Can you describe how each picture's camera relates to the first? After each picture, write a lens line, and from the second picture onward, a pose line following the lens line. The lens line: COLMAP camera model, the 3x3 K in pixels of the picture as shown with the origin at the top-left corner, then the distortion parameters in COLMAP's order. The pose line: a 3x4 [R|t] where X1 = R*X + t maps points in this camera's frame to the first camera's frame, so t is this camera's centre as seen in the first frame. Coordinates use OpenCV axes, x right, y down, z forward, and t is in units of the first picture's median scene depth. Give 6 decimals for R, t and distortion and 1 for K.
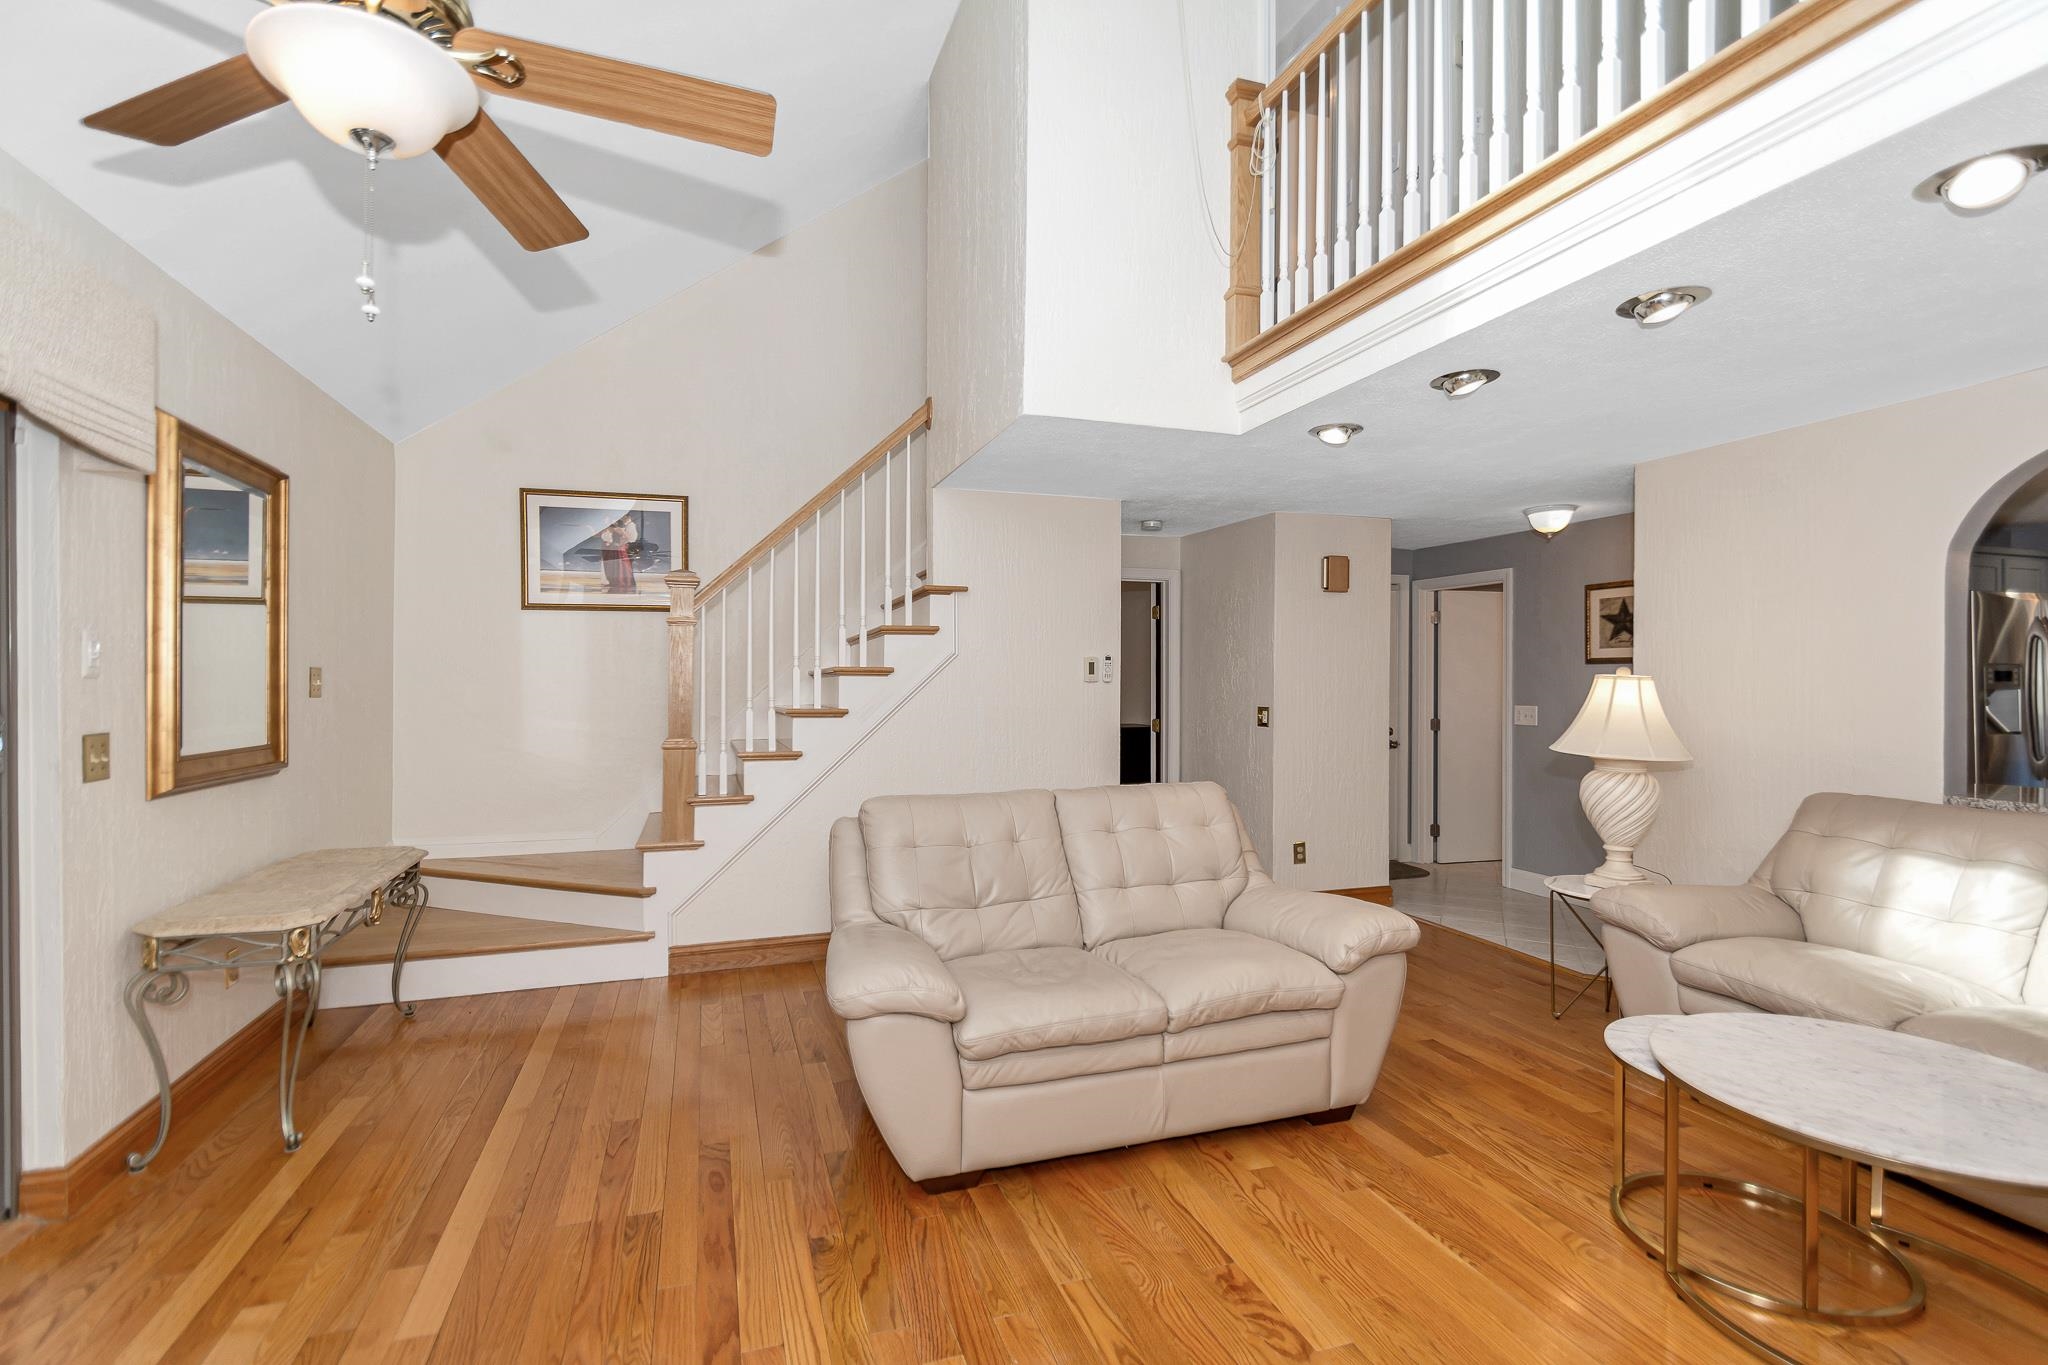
lens RADIAL K [[905.2, 0, 1024.0], [0, 905.2, 682.5], [0, 0, 1]] dist [0.002174, -0.000031]
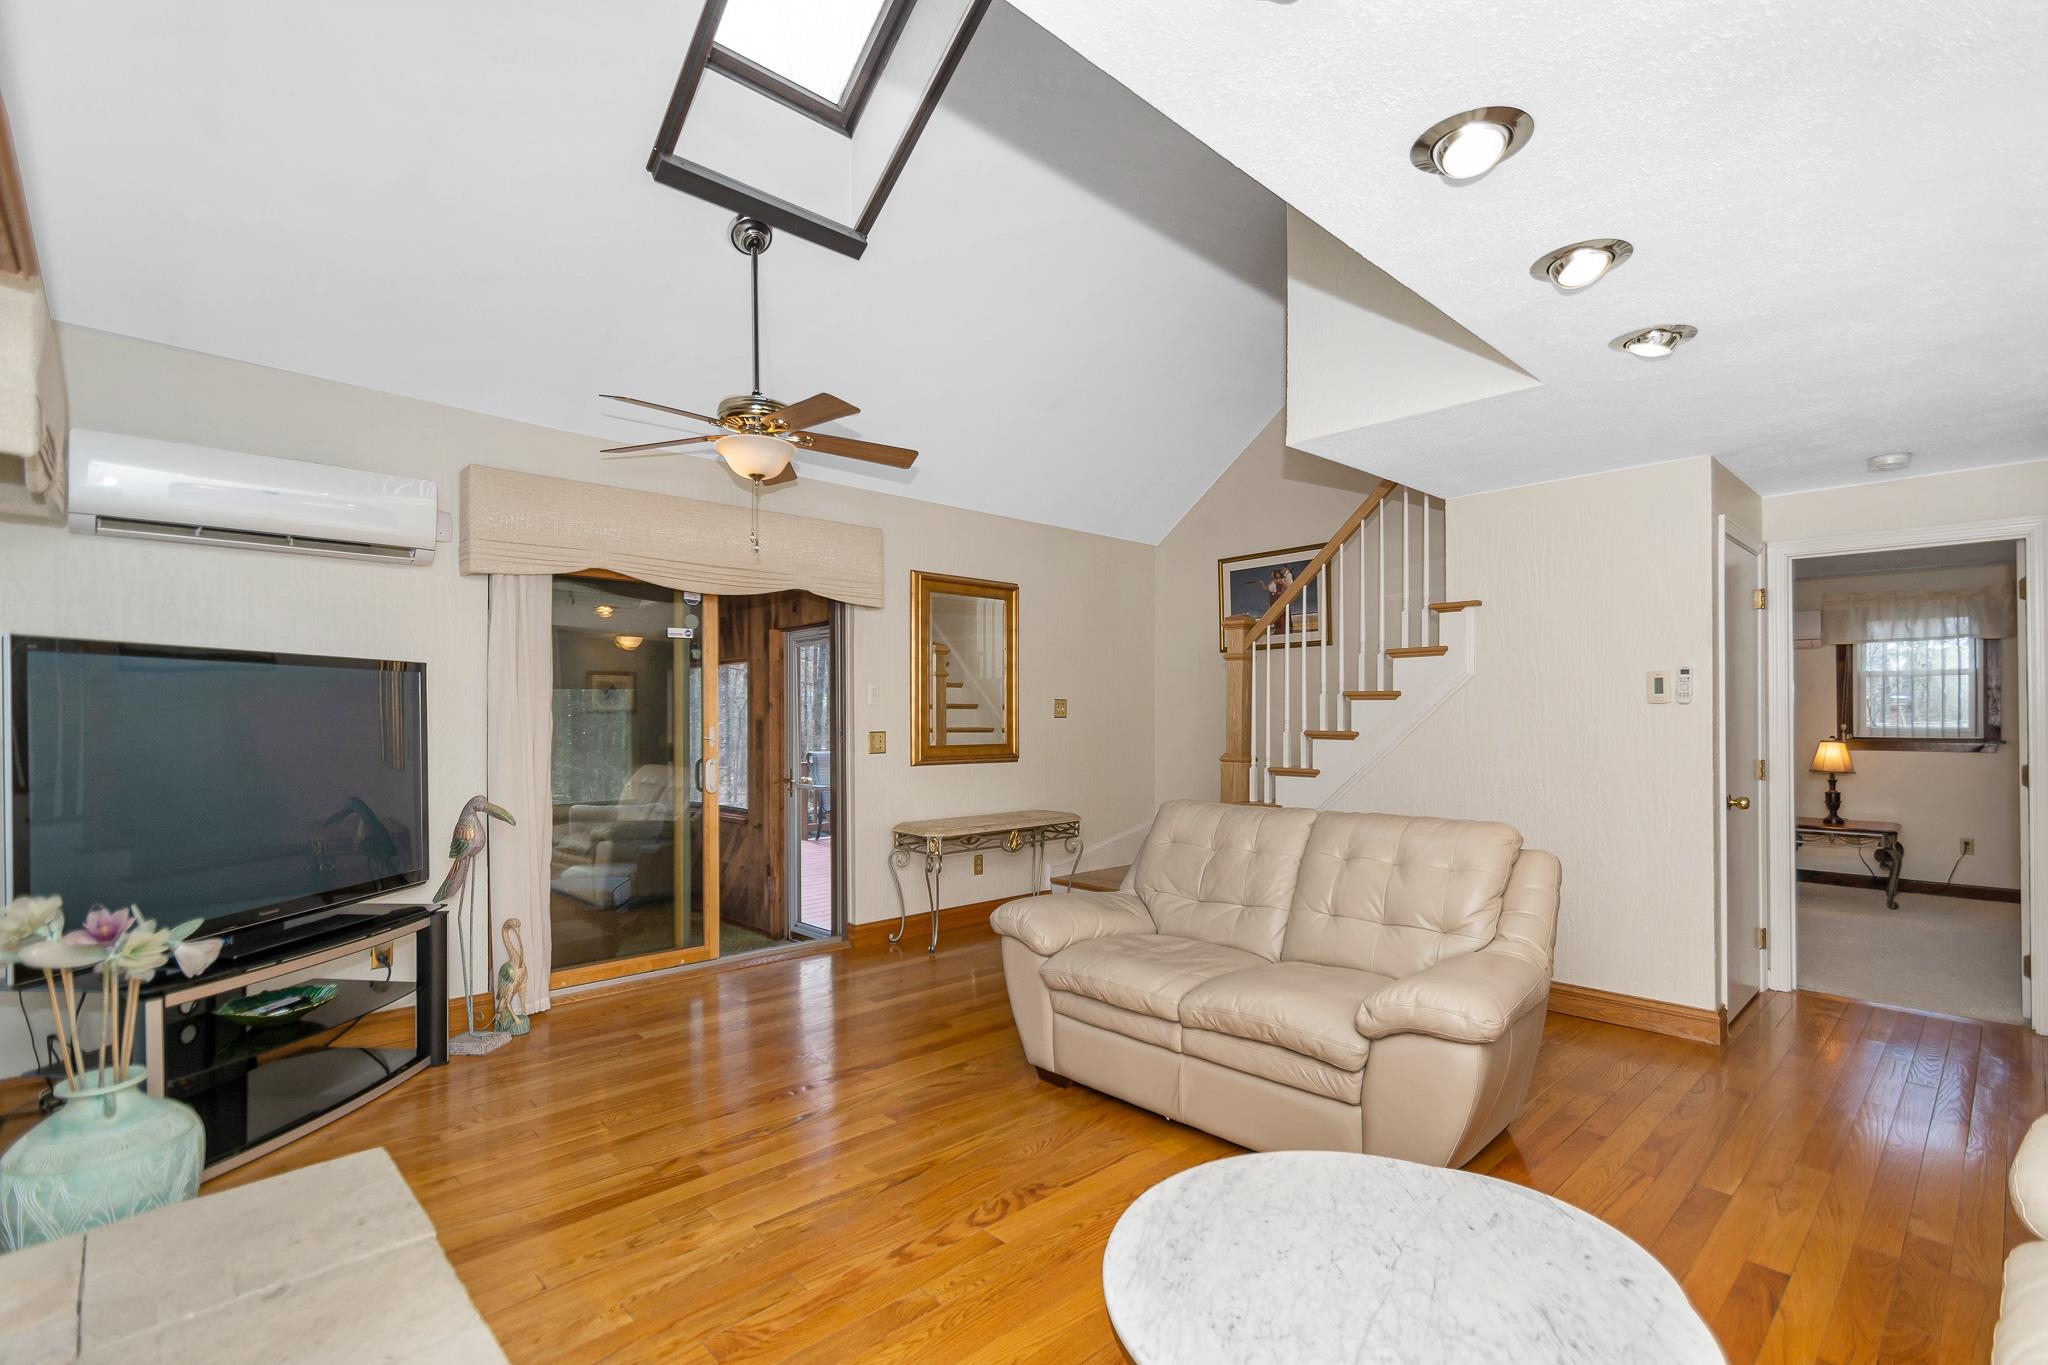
lens RADIAL K [[918.4, 0, 1013.0], [0, 918.4, 707.5], [0, 0, 1]] dist [0.014503, -0.005694]
pose [[0.438830, -0.006582, -0.898546, 0.768075], [0.000098, 0.999974, -0.007277, 0.011723], [0.898570, 0.003105, 0.438819, 0.242608]]
